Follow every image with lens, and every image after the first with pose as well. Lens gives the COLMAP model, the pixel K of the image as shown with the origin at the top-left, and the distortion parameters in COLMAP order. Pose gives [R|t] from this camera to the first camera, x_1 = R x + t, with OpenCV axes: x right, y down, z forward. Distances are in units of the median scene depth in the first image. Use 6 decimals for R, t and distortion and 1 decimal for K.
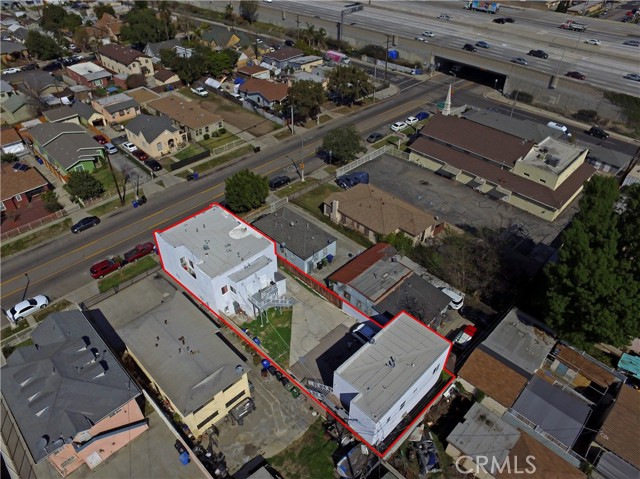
lens RADIAL K [[444.2, 0, 320.0], [0, 444.2, 239.5], [0, 0, 1]] dist [-0.128776, 0.102024]
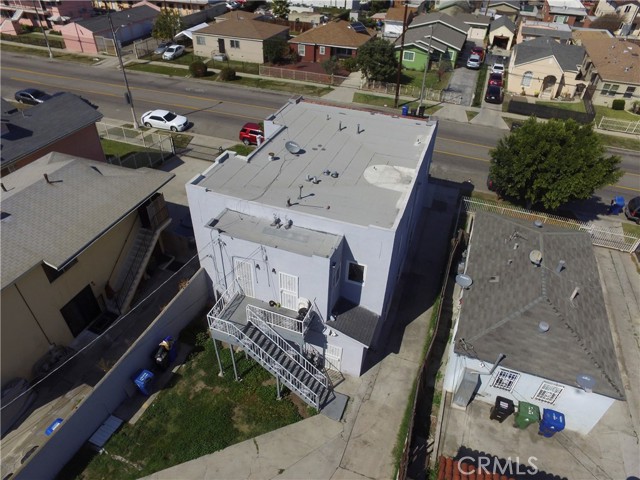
lens RADIAL K [[444.2, 0, 320.0], [0, 444.2, 240.0], [0, 0, 1]] dist [-0.128776, 0.102024]
pose [[0.410628, 0.553047, -0.724930, 0.064195], [-0.589274, 0.767671, 0.251867, -0.020846], [0.695802, 0.323759, 0.641123, 0.457946]]
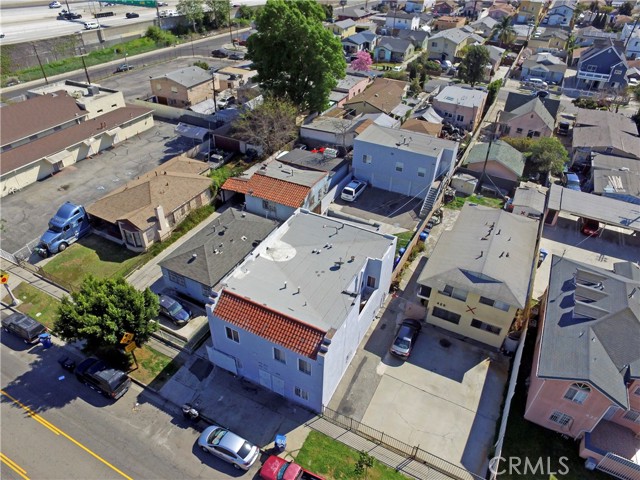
lens RADIAL K [[444.2, 0, 320.0], [0, 444.2, 240.0], [0, 0, 1]] dist [-0.128776, 0.102024]
pose [[-0.296617, -0.569085, 0.766917, -0.418265], [0.578071, 0.532232, 0.618516, -0.236735], [-0.760166, 0.626795, 0.171102, 0.516544]]
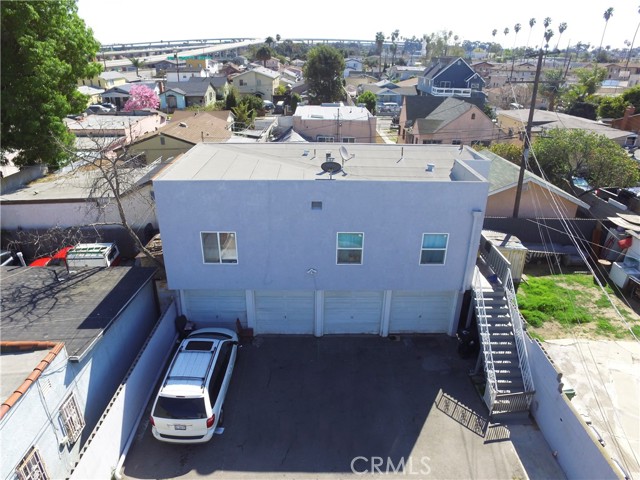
lens RADIAL K [[444.2, 0, 320.0], [0, 444.2, 240.0], [0, 0, 1]] dist [-0.128776, 0.102024]
pose [[-0.702322, -0.297737, 0.646603, -0.044329], [0.436389, 0.537561, 0.721521, 0.010751], [-0.562413, 0.788911, -0.247612, 0.518656]]
